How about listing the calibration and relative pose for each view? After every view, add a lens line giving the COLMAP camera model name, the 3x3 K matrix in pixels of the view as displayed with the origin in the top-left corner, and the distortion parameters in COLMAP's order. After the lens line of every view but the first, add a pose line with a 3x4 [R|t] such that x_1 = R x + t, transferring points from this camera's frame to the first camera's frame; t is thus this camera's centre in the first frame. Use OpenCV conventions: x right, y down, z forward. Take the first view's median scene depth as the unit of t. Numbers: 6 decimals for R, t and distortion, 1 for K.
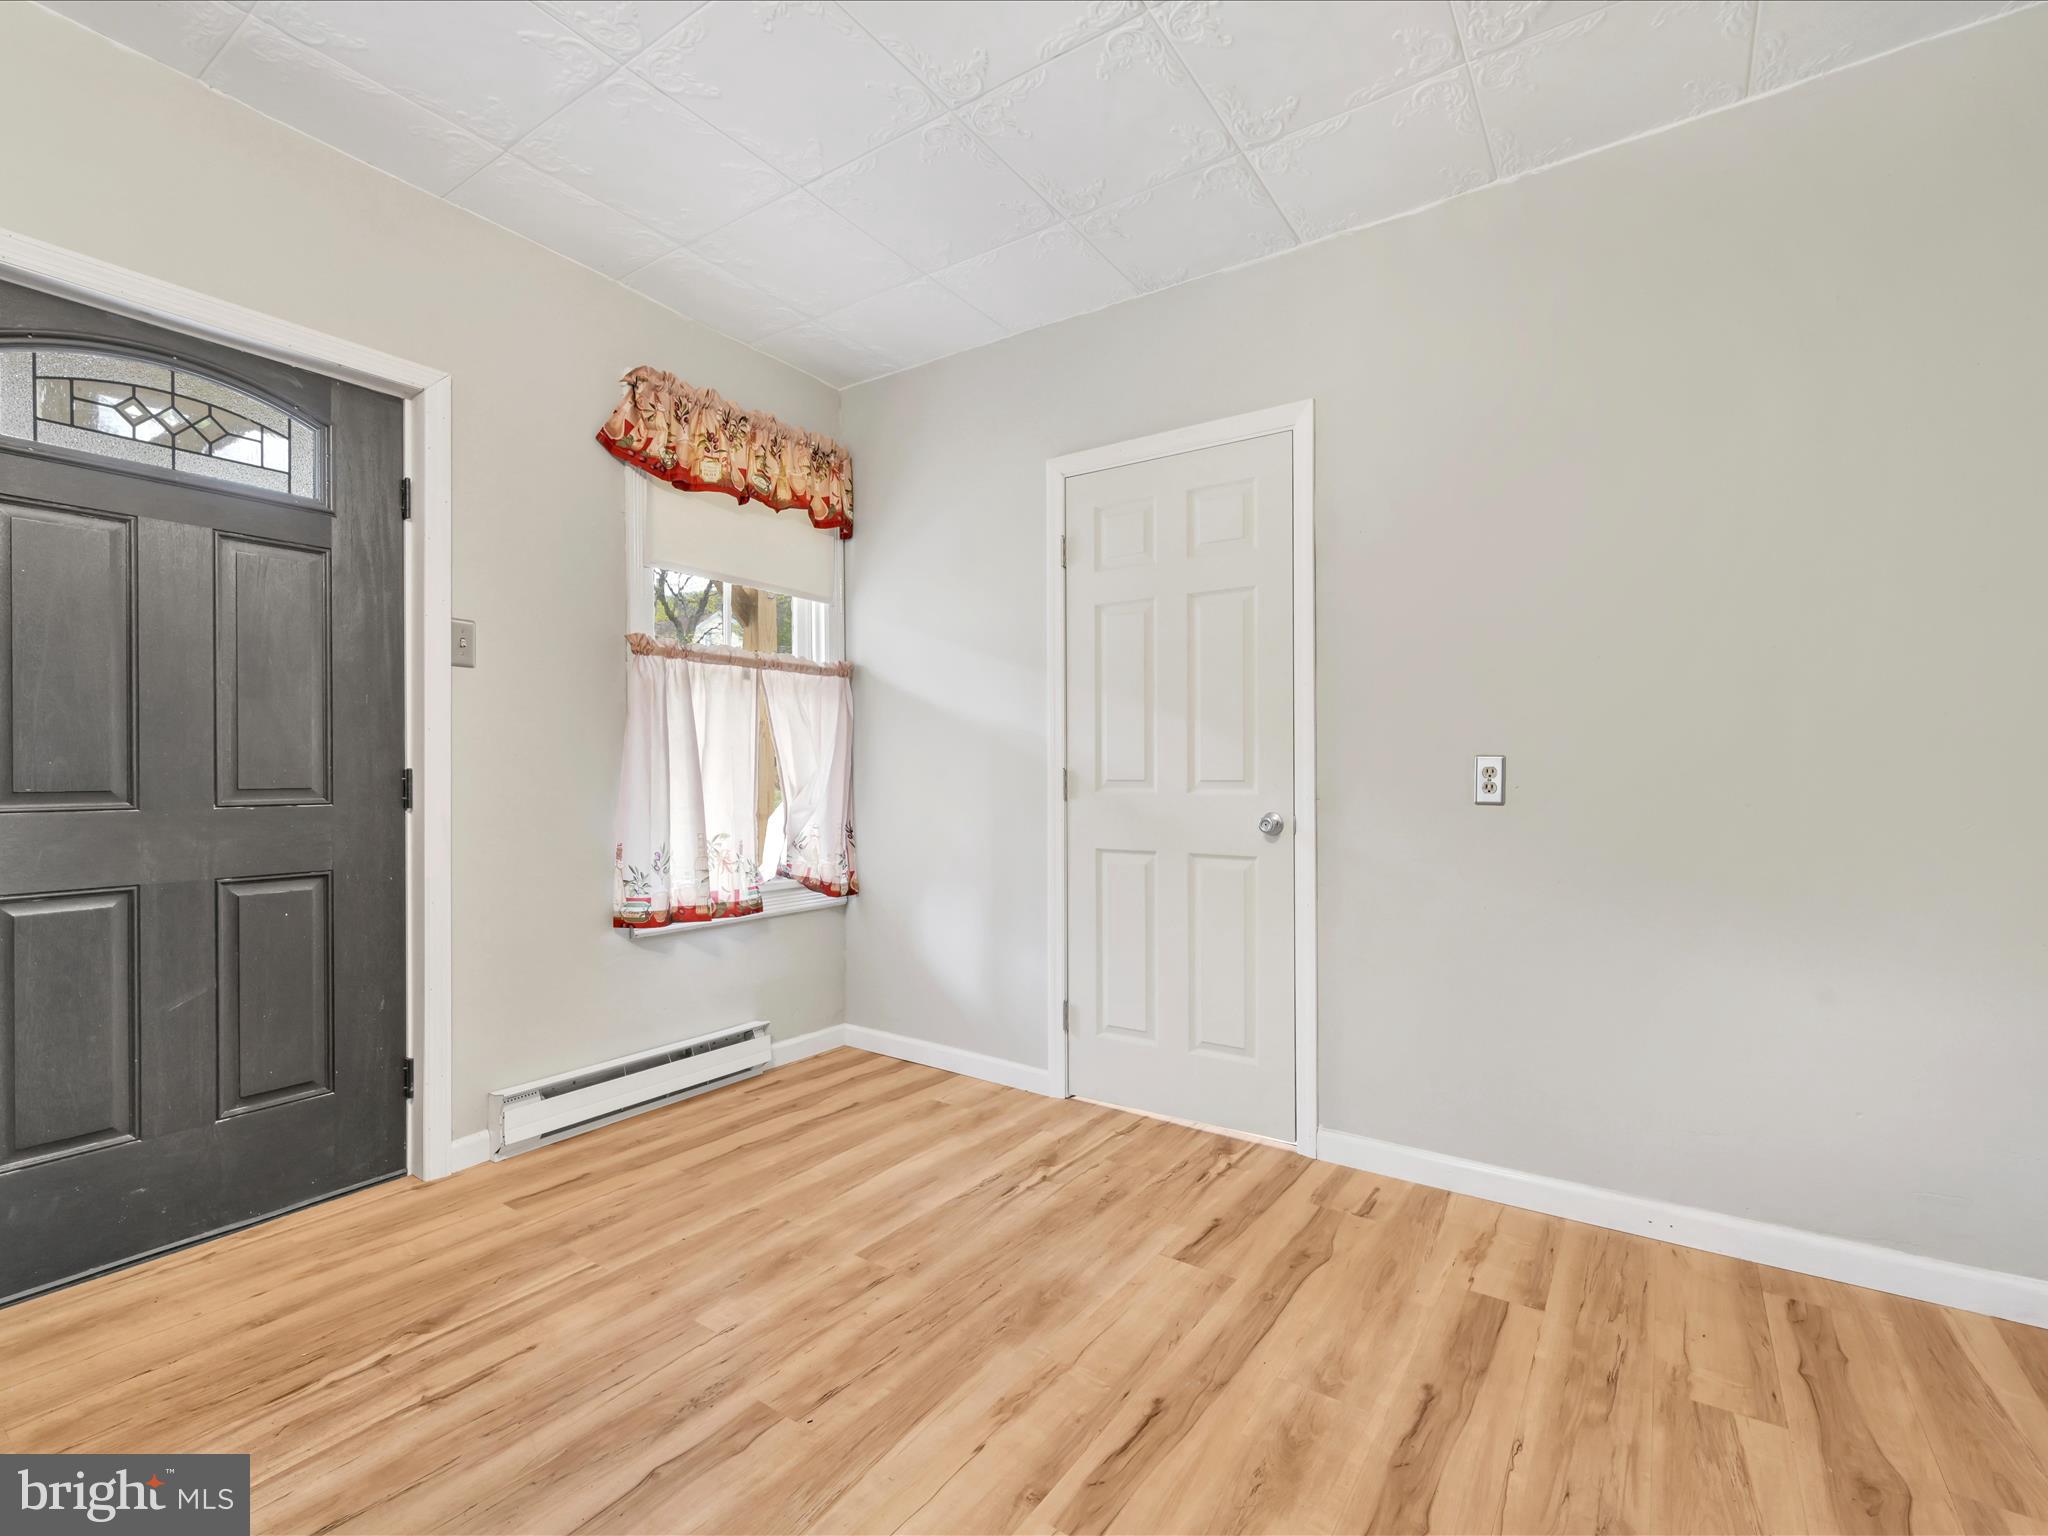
lens RADIAL K [[929.2, 0, 1024.0], [0, 929.2, 768.0], [0, 0, 1]] dist [0.000905, -0.000017]
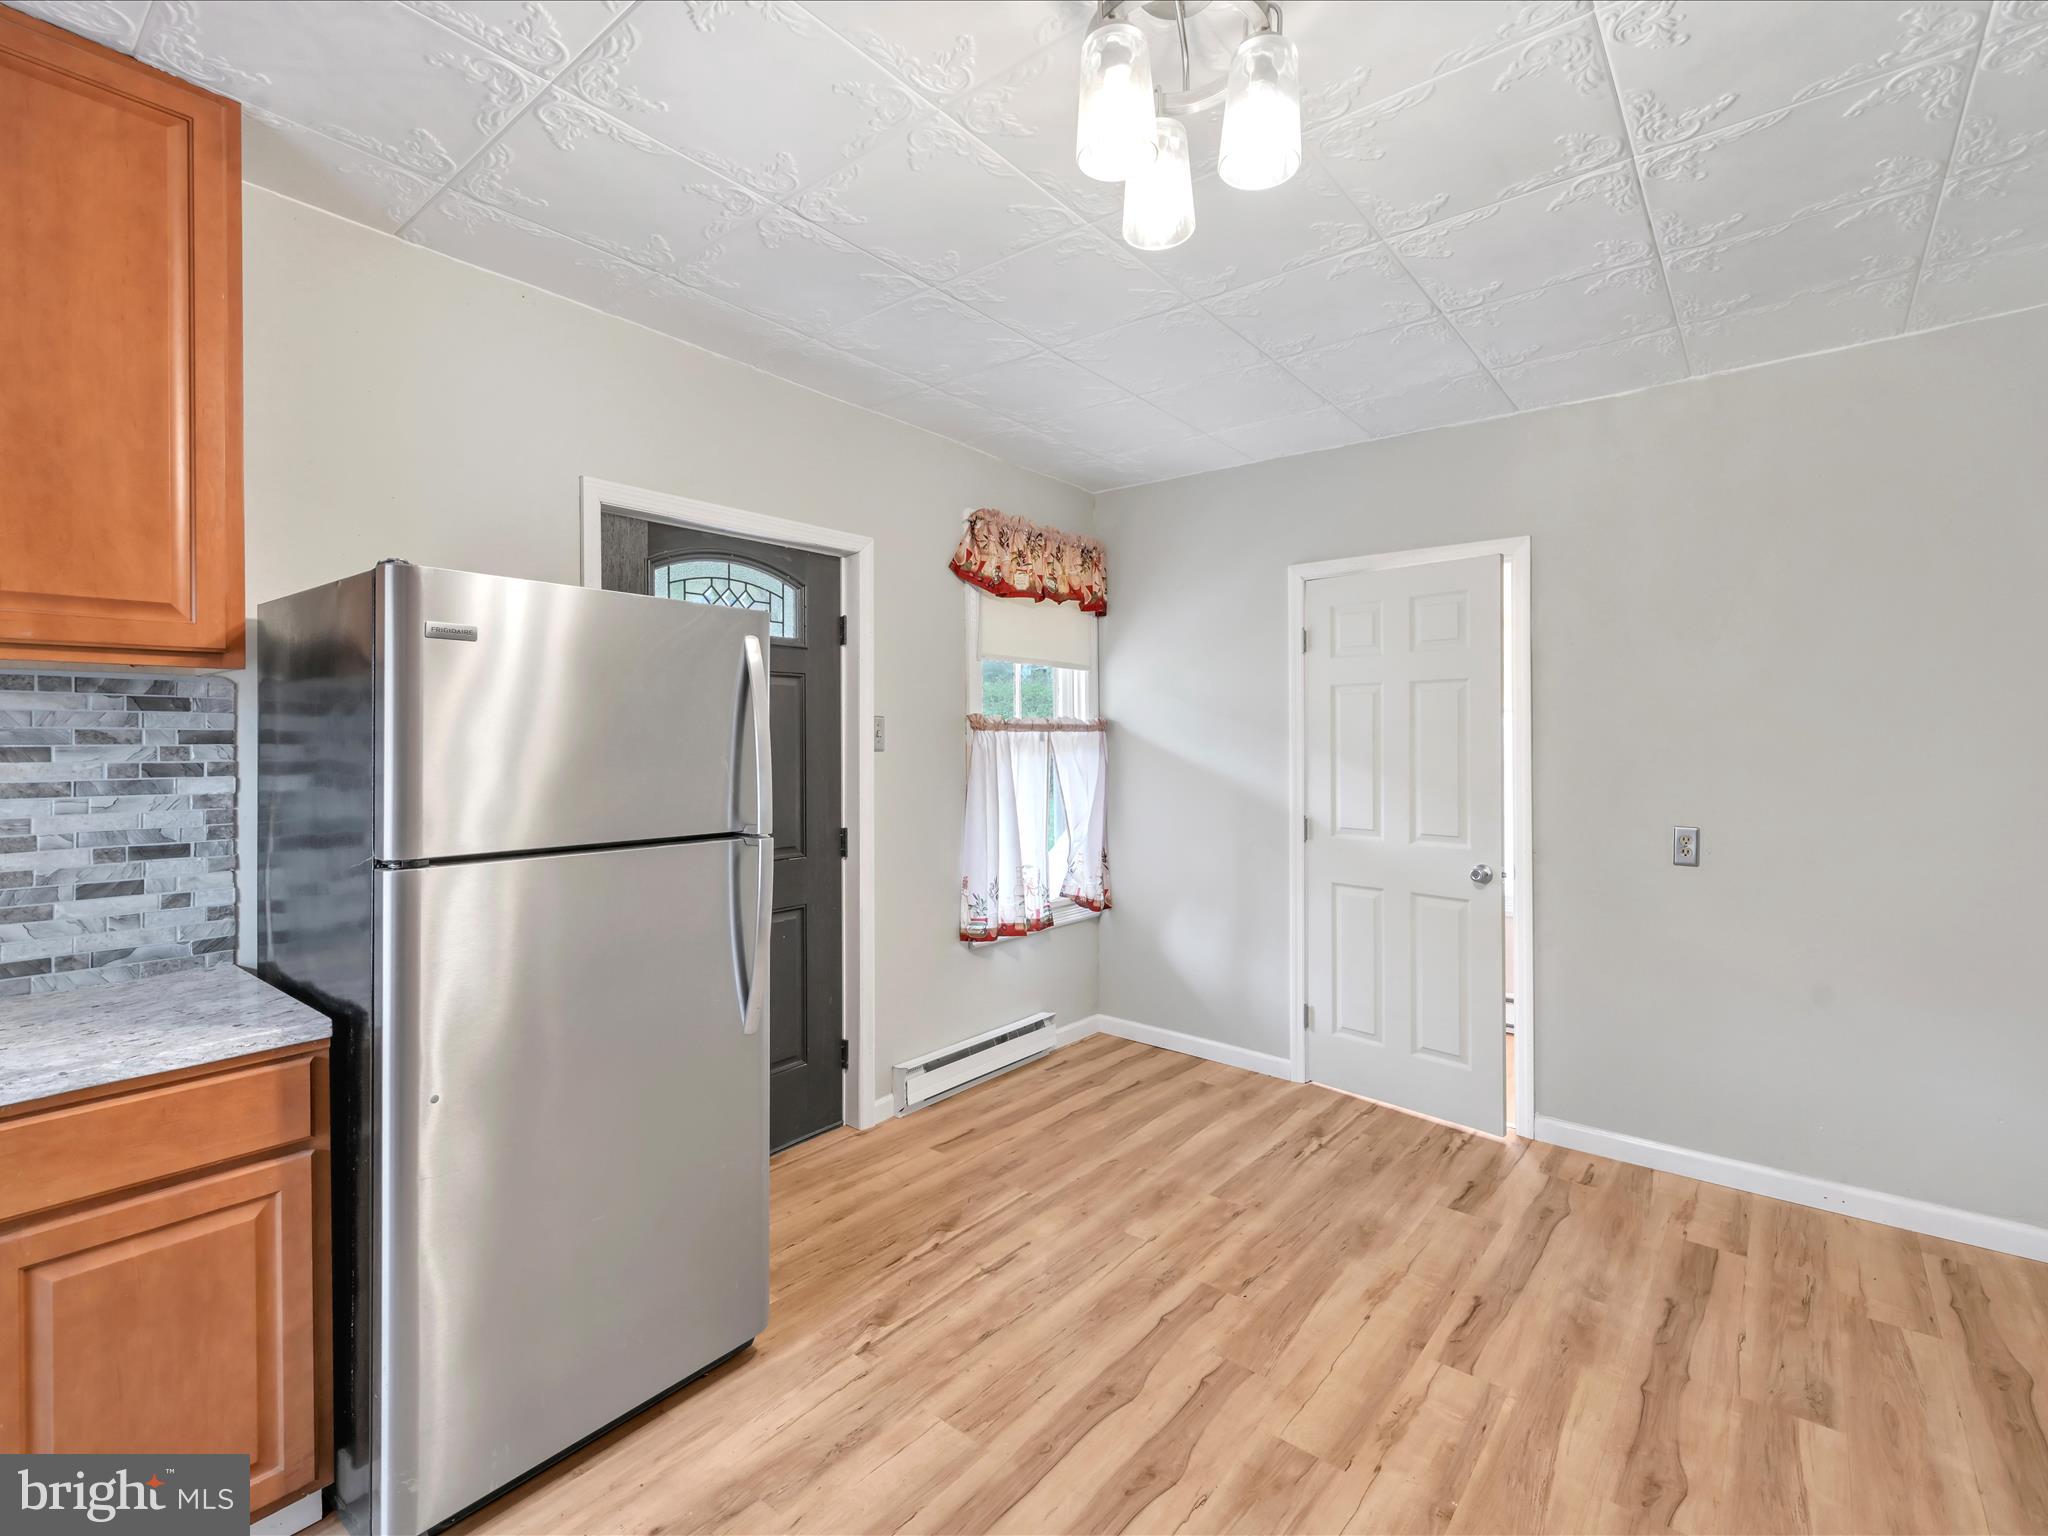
lens RADIAL K [[940.9, 0, 1011.2], [0, 940.9, 734.4], [0, 0, 1]] dist [0.001128, 0.000507]
pose [[0.995836, -0.000506, -0.091157, -0.313885], [0.000425, 0.999999, -0.000907, -0.145584], [0.091158, 0.000865, 0.995836, -0.383284]]
